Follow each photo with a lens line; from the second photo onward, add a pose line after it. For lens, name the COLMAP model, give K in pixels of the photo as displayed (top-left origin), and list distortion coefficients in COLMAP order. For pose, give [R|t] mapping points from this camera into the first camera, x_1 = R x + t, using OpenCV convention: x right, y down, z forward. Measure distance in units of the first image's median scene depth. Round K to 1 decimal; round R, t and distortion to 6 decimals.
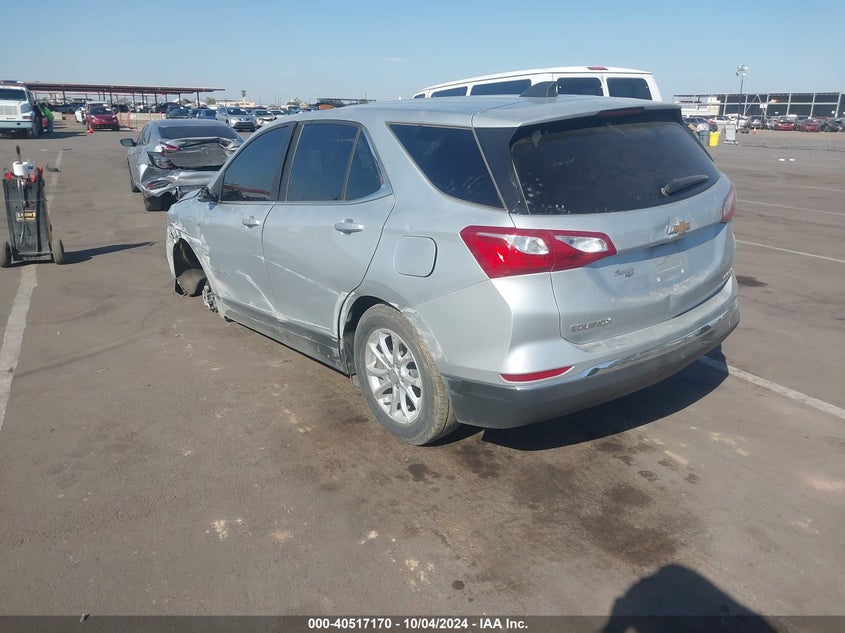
lens RADIAL K [[684.1, 0, 422.5], [0, 684.1, 316.5], [0, 0, 1]] dist [0.002216, 0.005758]
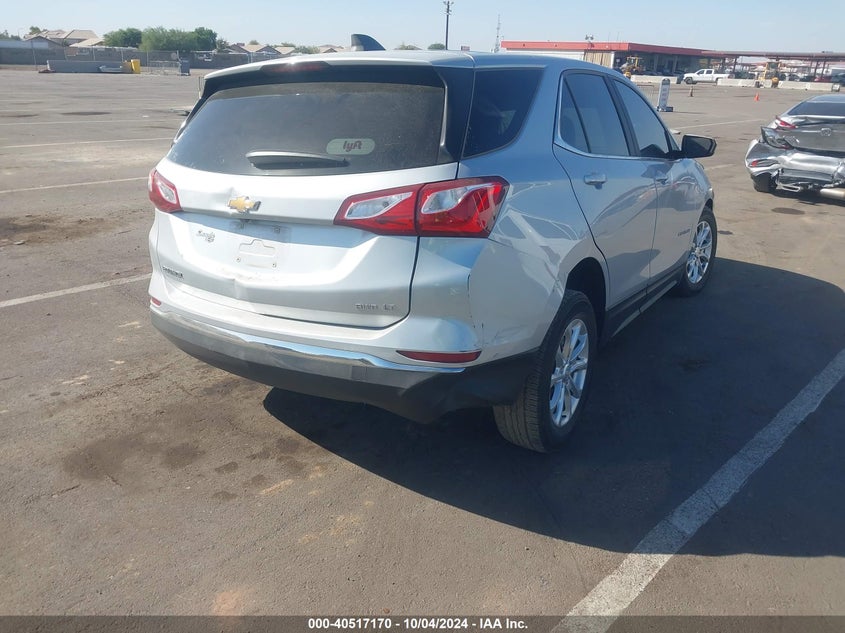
lens RADIAL K [[684.1, 0, 422.5], [0, 684.1, 316.5], [0, 0, 1]] dist [0.002216, 0.005758]
pose [[0.325446, 0.325330, -0.887832, 0.360920], [-0.299630, 0.926042, 0.229498, -0.075999], [0.896832, 0.191331, 0.398855, 0.257474]]
